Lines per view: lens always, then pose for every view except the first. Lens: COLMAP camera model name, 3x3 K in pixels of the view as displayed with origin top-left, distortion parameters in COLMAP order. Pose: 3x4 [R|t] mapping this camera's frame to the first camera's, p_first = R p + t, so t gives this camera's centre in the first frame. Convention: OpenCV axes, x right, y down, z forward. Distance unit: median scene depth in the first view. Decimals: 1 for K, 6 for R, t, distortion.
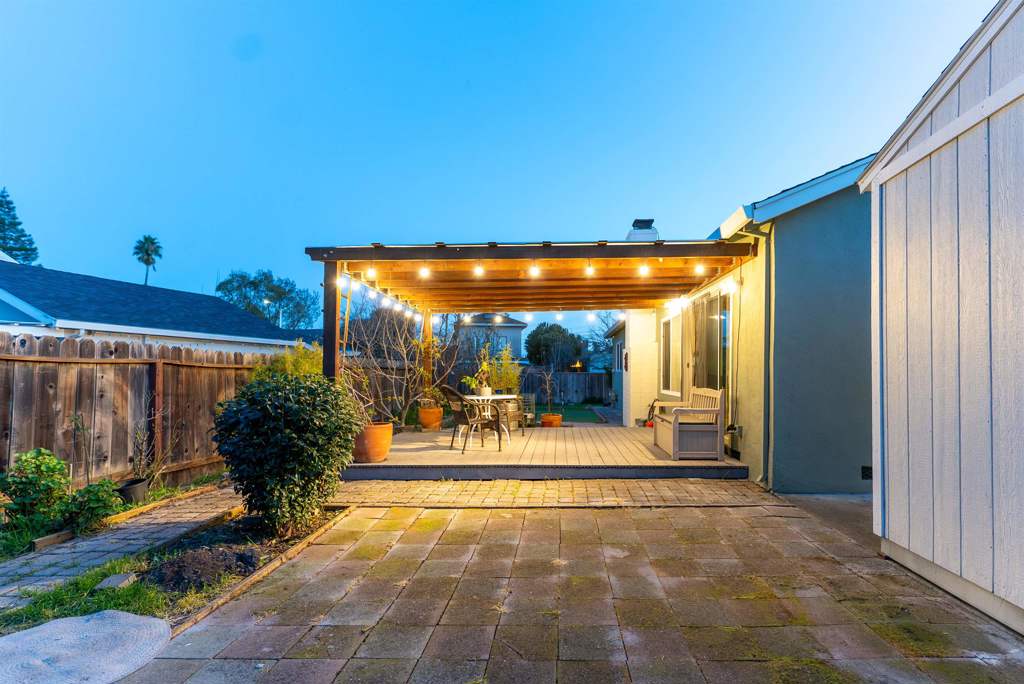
lens RADIAL K [[499.4, 0, 508.1], [0, 499.4, 366.1], [0, 0, 1]] dist [0.000465, -0.000398]
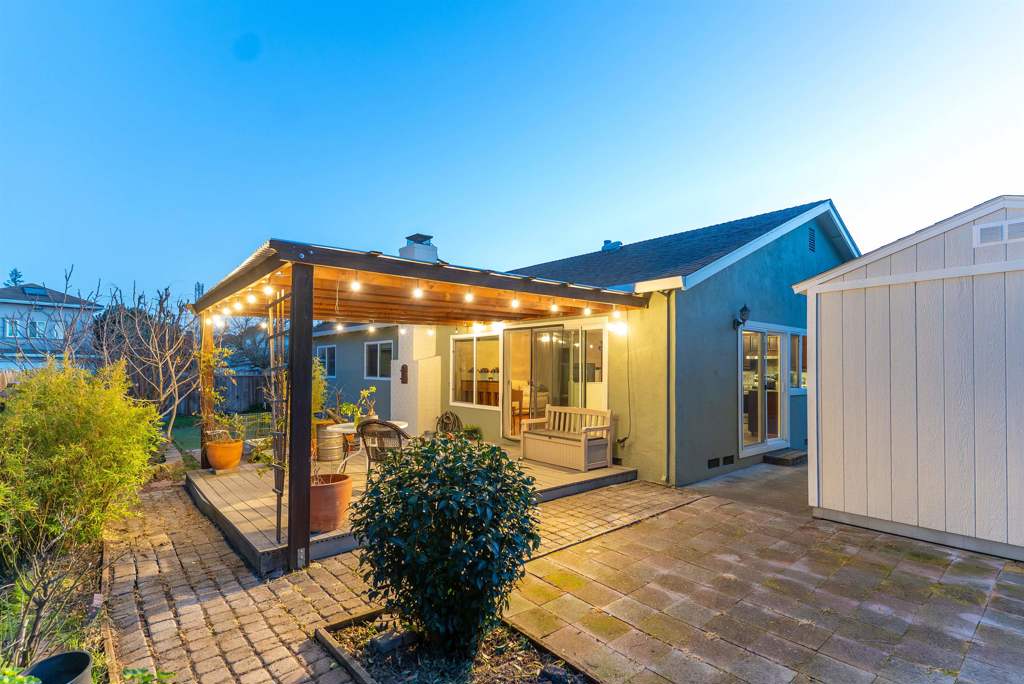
lens RADIAL K [[499.4, 0, 508.1], [0, 499.4, 366.1], [0, 0, 1]] dist [0.000465, -0.000398]
pose [[0.737166, 0.005840, 0.675686, -0.950991], [-0.009316, 0.999955, 0.001520, -0.099228], [-0.675647, -0.007415, 0.737188, 0.398341]]
